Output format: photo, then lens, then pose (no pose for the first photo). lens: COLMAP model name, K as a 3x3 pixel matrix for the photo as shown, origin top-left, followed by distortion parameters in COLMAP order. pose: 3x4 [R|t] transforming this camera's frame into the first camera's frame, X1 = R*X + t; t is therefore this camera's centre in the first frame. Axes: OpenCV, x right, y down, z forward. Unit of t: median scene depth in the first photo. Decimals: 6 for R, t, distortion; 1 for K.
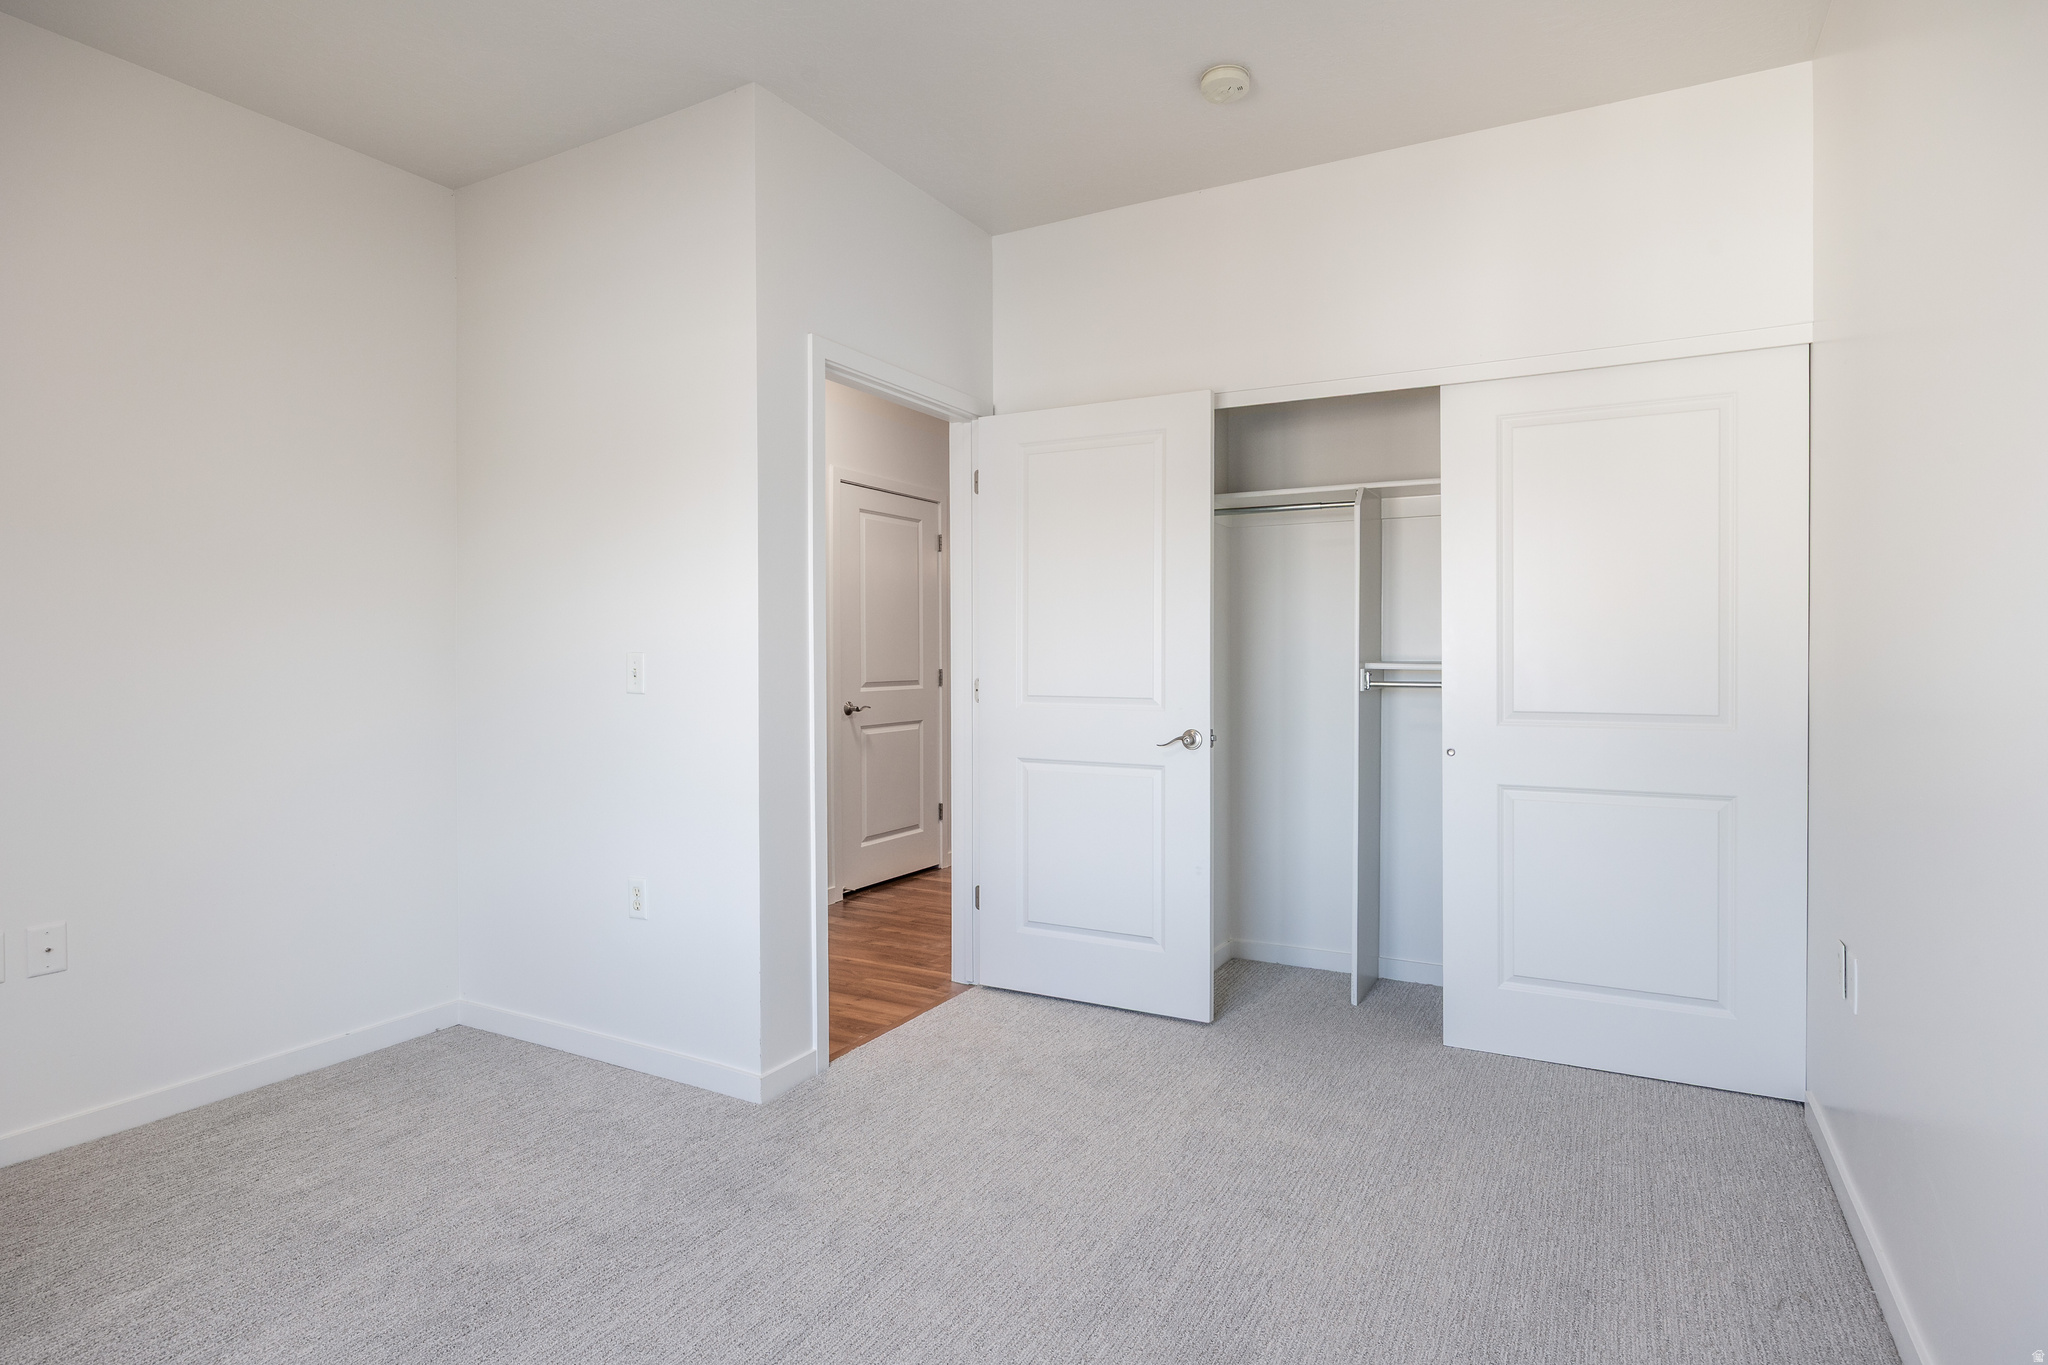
lens RADIAL K [[1053.5, 0, 1057.3], [0, 1053.5, 684.9], [0, 0, 1]] dist [-0.003260, 0.000161]
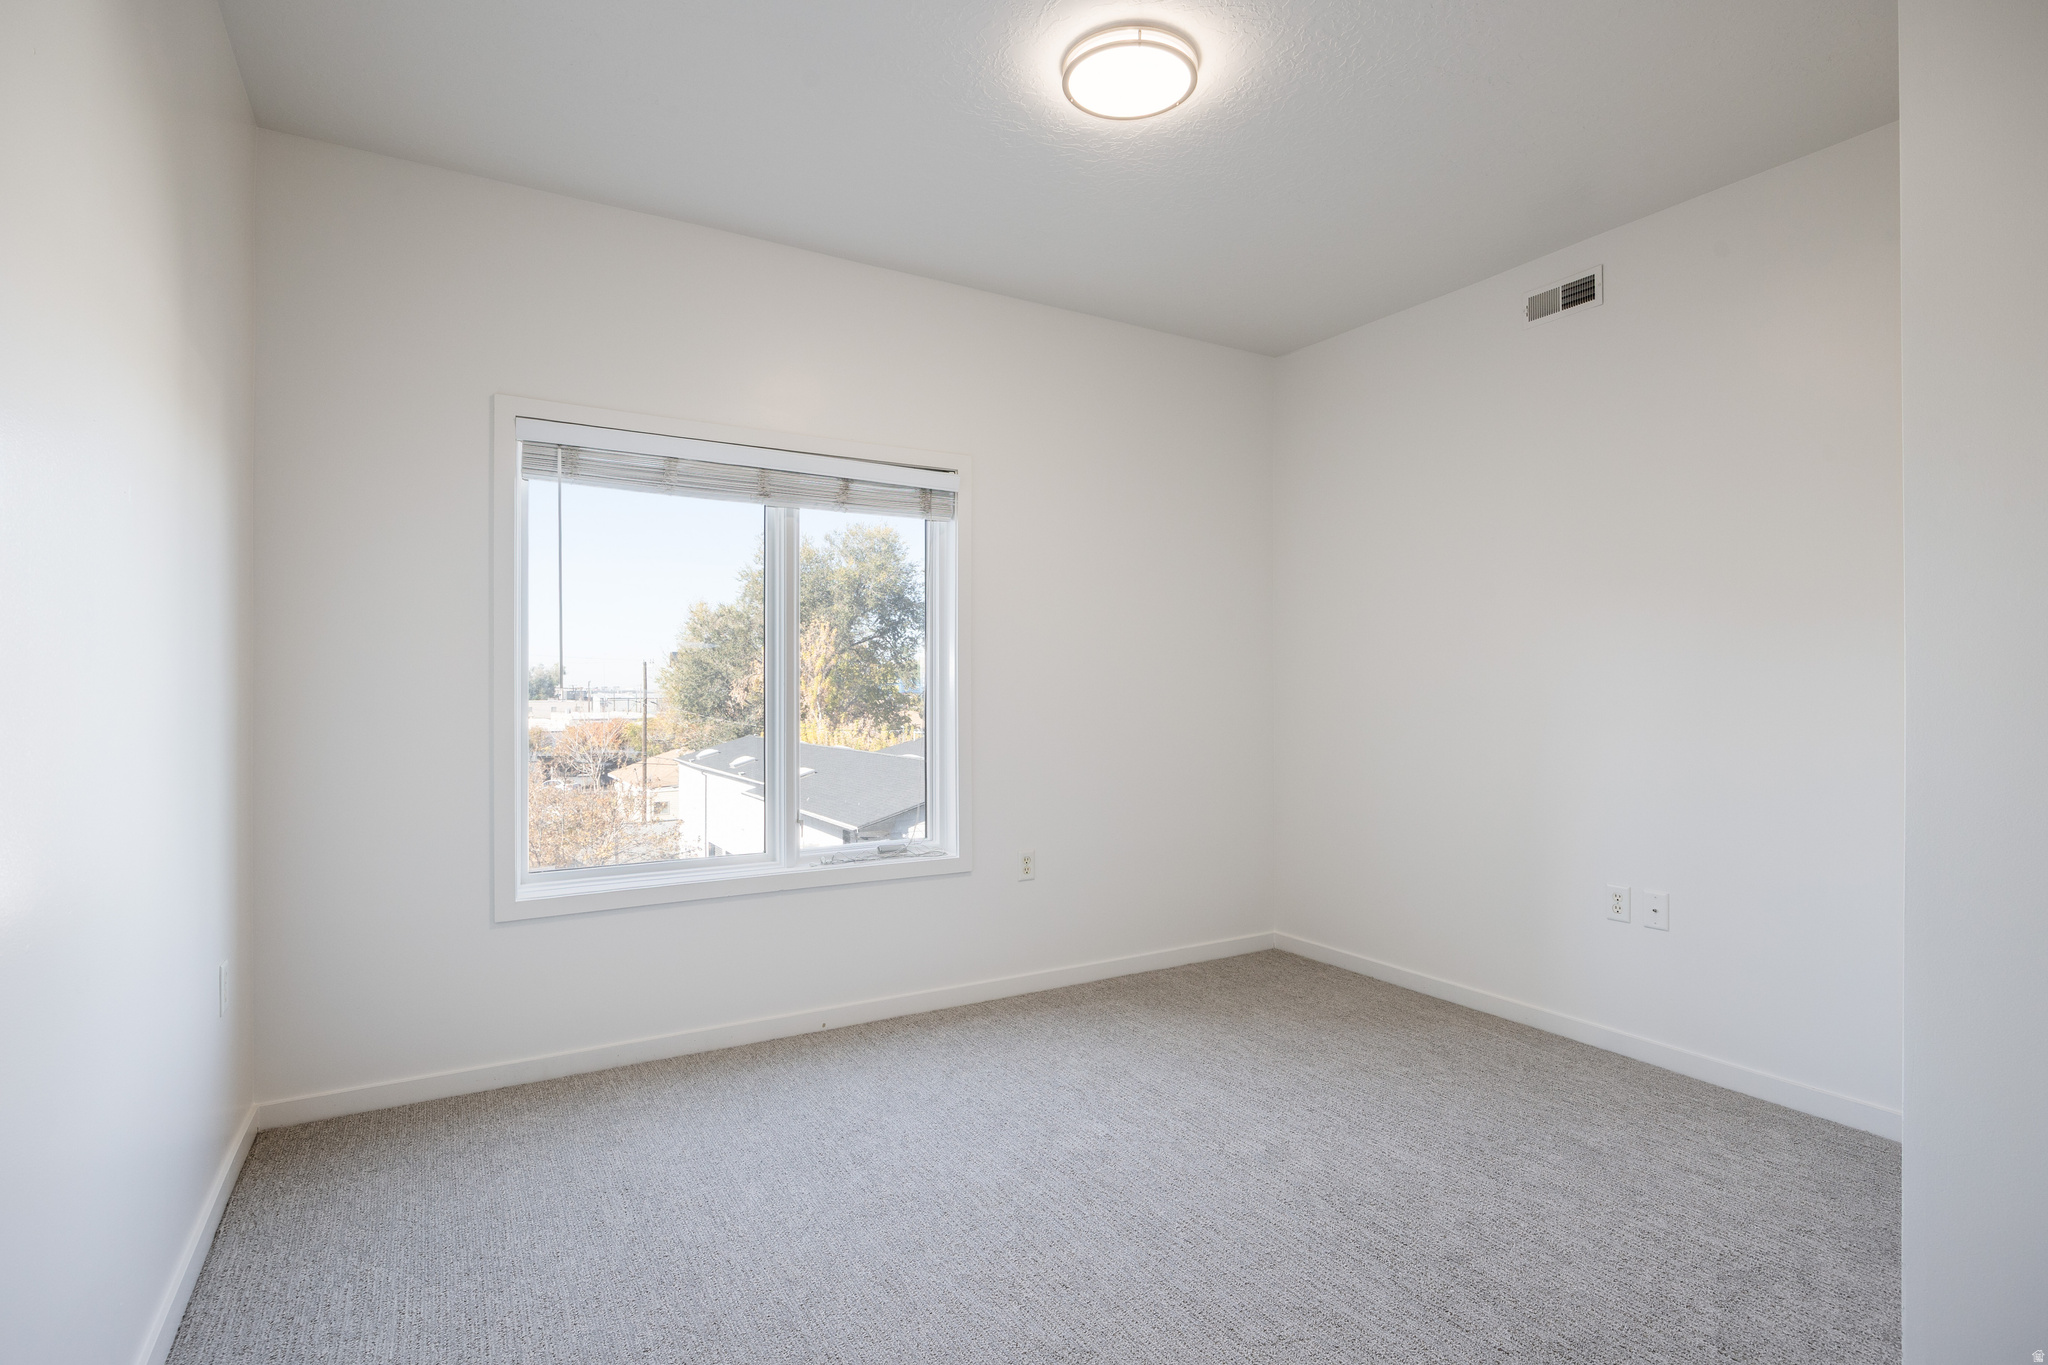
lens RADIAL K [[983.1, 0, 1030.7], [0, 983.1, 684.1], [0, 0, 1]] dist [0.000316, 0.000061]
pose [[-0.517332, -0.004559, -0.855772, 0.507964], [-0.023673, 0.999679, 0.008986, -0.025452], [0.855457, 0.024907, -0.517274, 0.955148]]
